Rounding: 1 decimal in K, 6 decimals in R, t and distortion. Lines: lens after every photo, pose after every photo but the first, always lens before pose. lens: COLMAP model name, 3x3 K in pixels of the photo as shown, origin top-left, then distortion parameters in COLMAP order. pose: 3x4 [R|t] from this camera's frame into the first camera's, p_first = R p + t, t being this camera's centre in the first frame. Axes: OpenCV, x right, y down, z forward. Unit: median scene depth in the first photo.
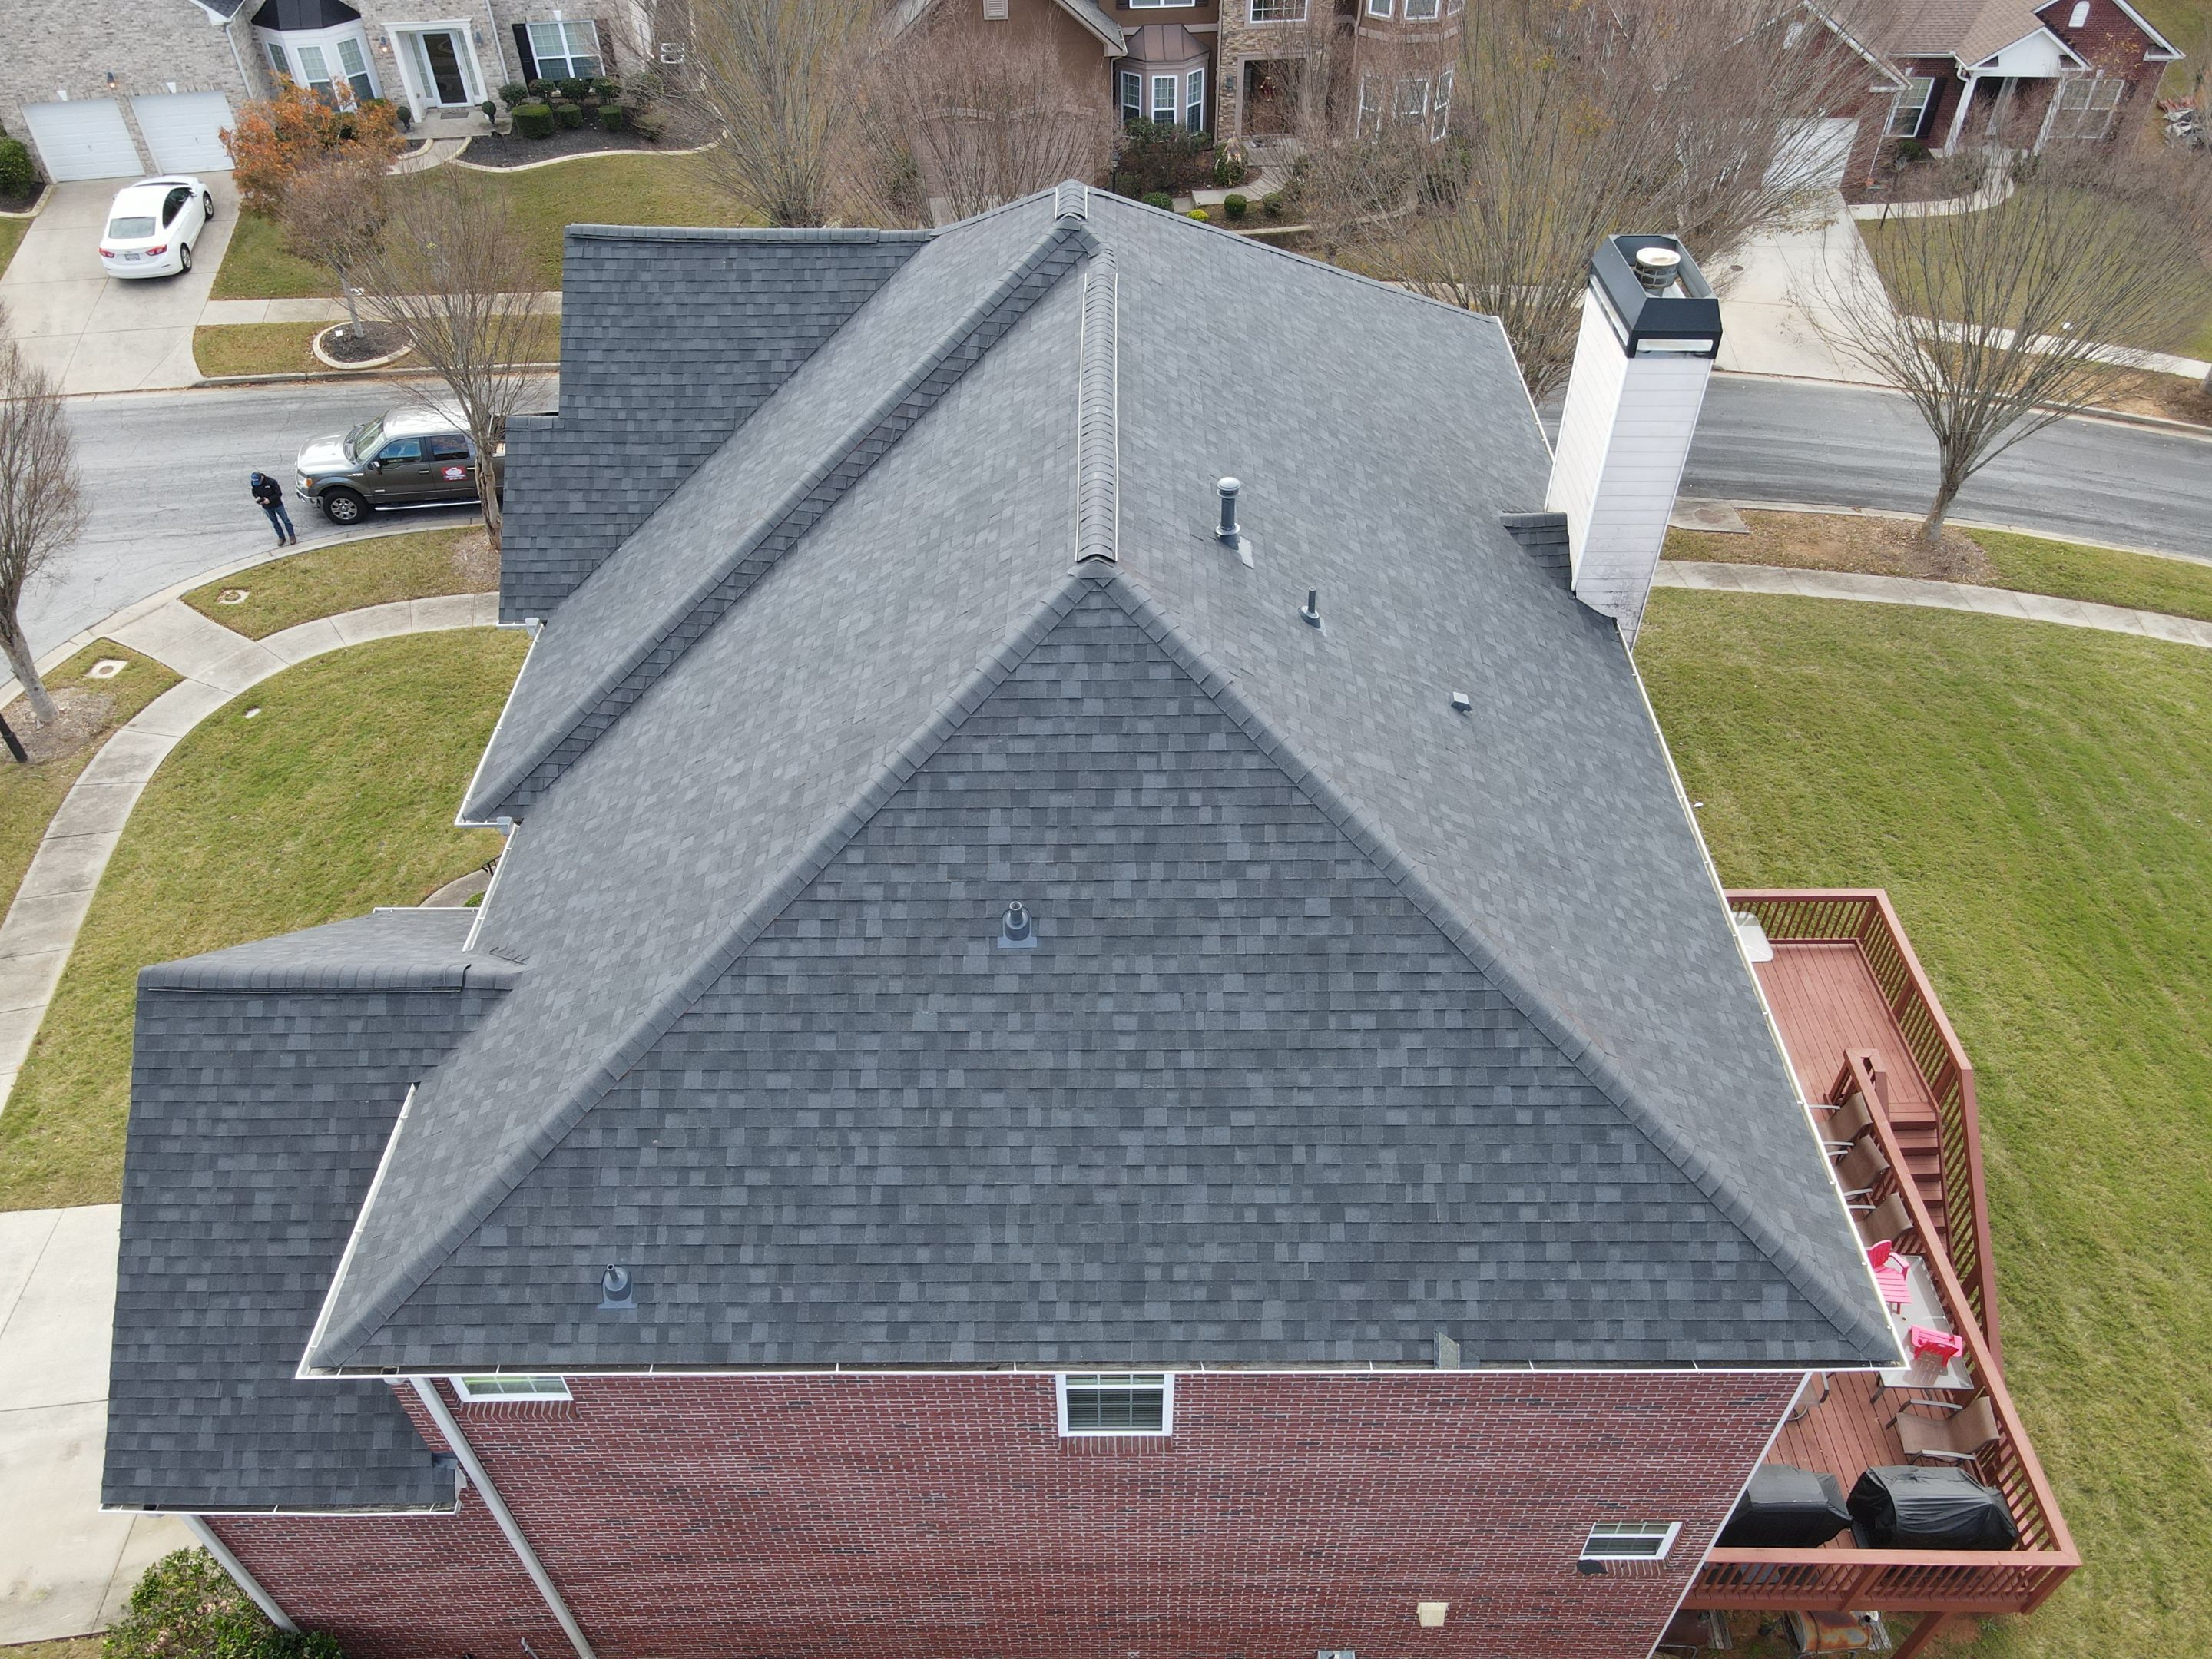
lens RADIAL K [[1618.4, 0, 1104.1], [0, 1618.4, 843.4], [0, 0, 1]] dist [0.014533, 0.011409]
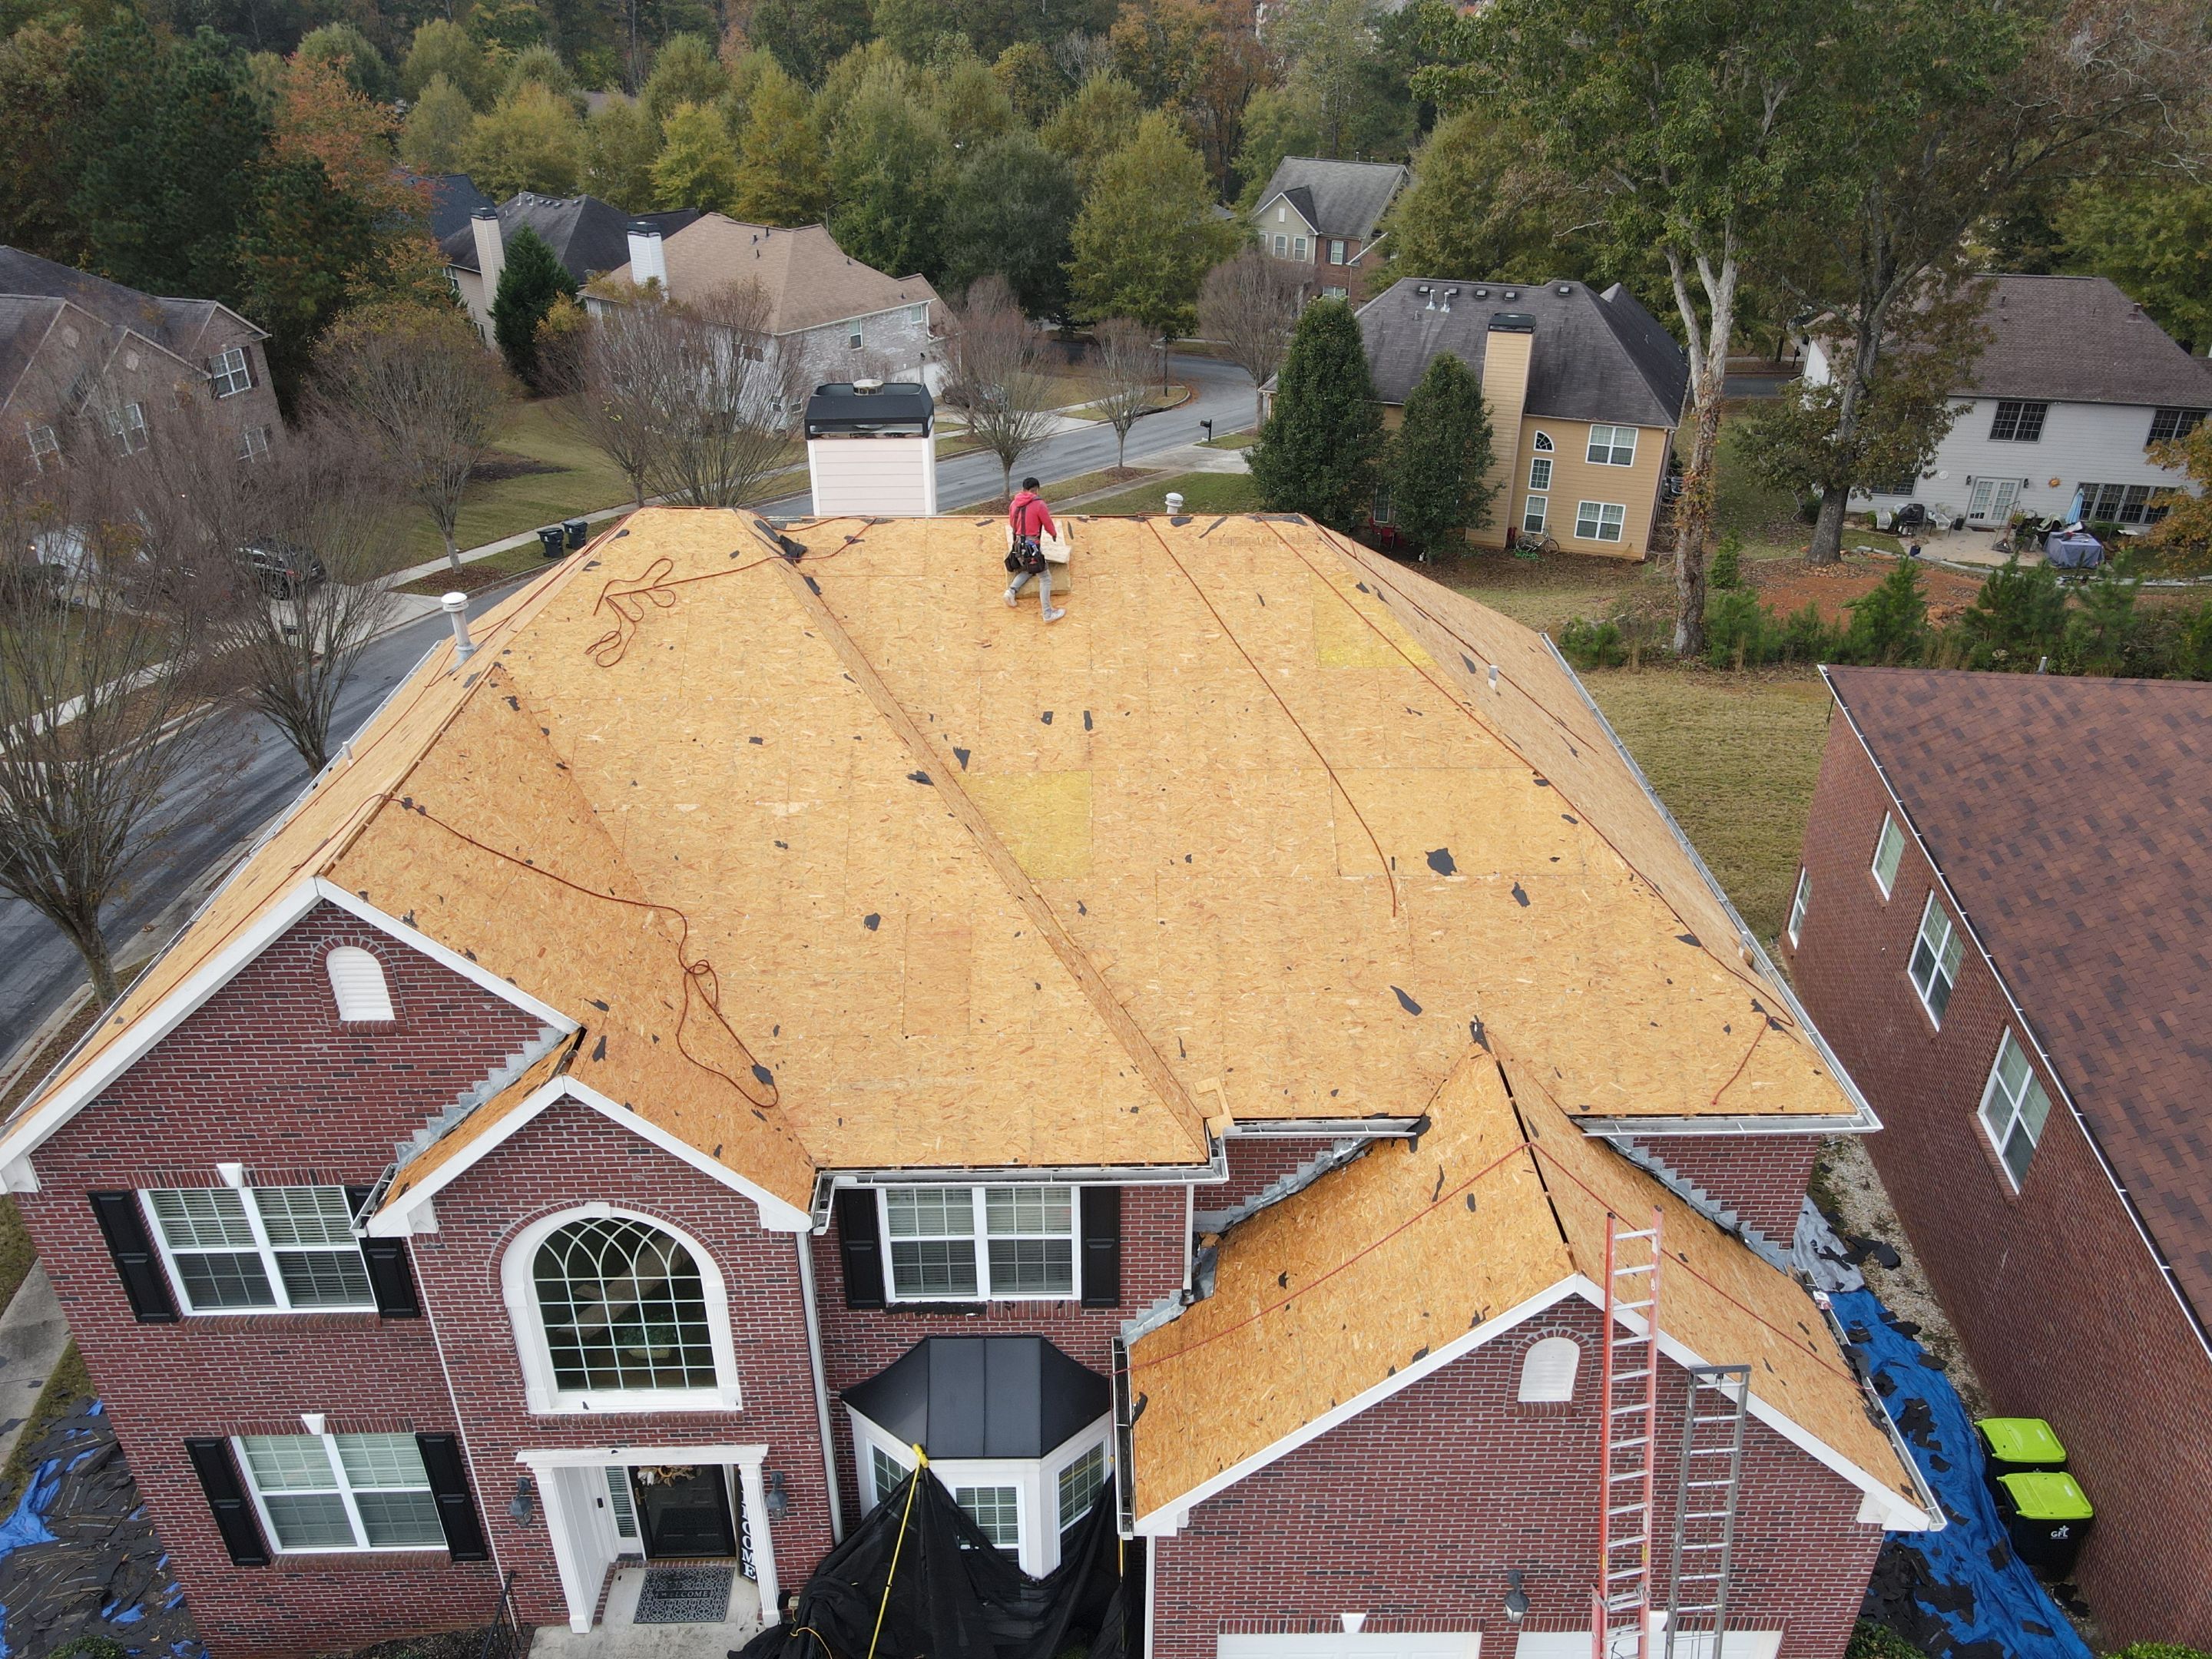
lens RADIAL K [[1618.4, 0, 1104.8], [0, 1618.4, 836.1], [0, 0, 1]] dist [0.014533, 0.011409]
pose [[-0.020496, -0.480661, 0.876667, -1.179153], [0.688756, 0.628803, 0.360864, -0.534405], [-0.724704, 0.611205, 0.318170, 0.730155]]
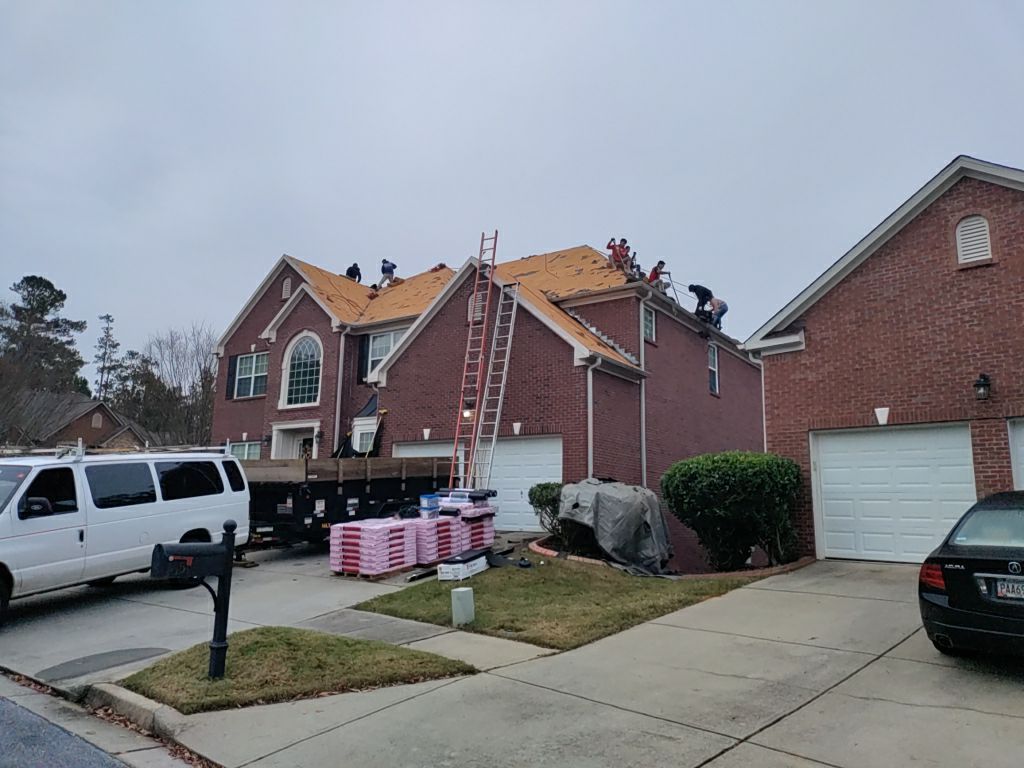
lens RADIAL K [[740.5, 0, 520.5], [0, 740.5, 380.0], [0, 0, 1]] dist [0.050401, 0.001926]
pose [[0.553521, 0.174809, 0.814282, -1.495015], [0.556113, 0.650238, -0.517619, 0.903631], [-0.619962, 0.739346, 0.262707, 0.732445]]
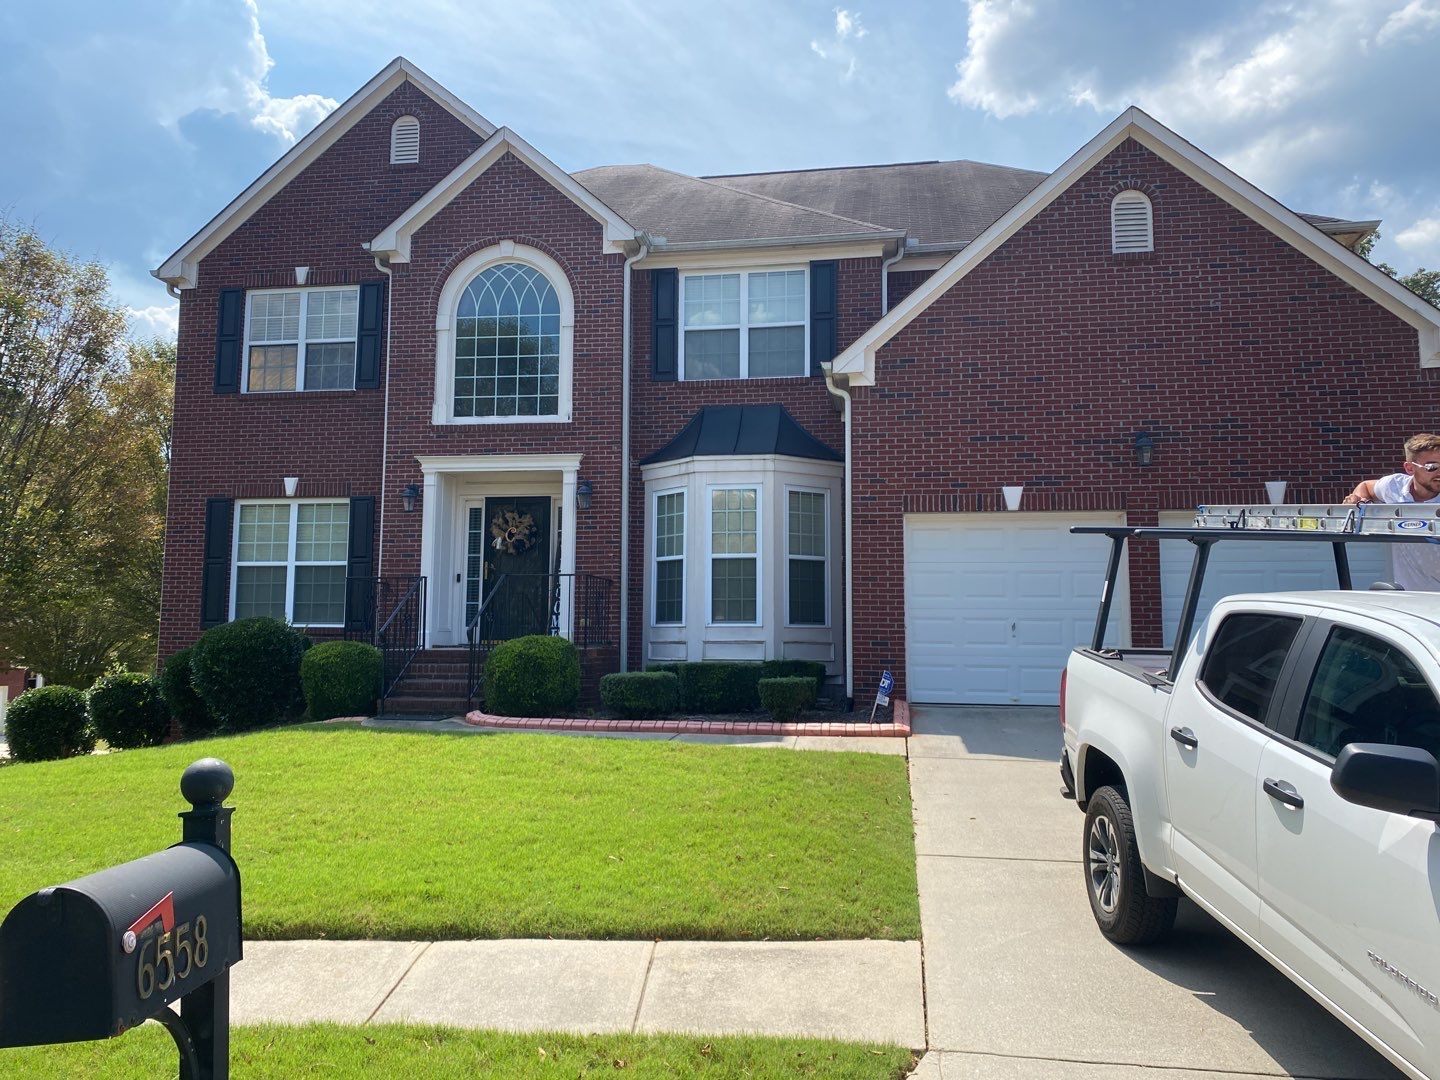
lens RADIAL K [[1053.3, 0, 740.1], [0, 1053.3, 541.8], [0, 0, 1]] dist [0.010686, 0.017418]
pose [[0.141670, 0.113645, 0.983369, -1.354485], [0.677269, 0.713374, -0.180014, 0.253647], [-0.721967, 0.691508, 0.024095, 1.380013]]
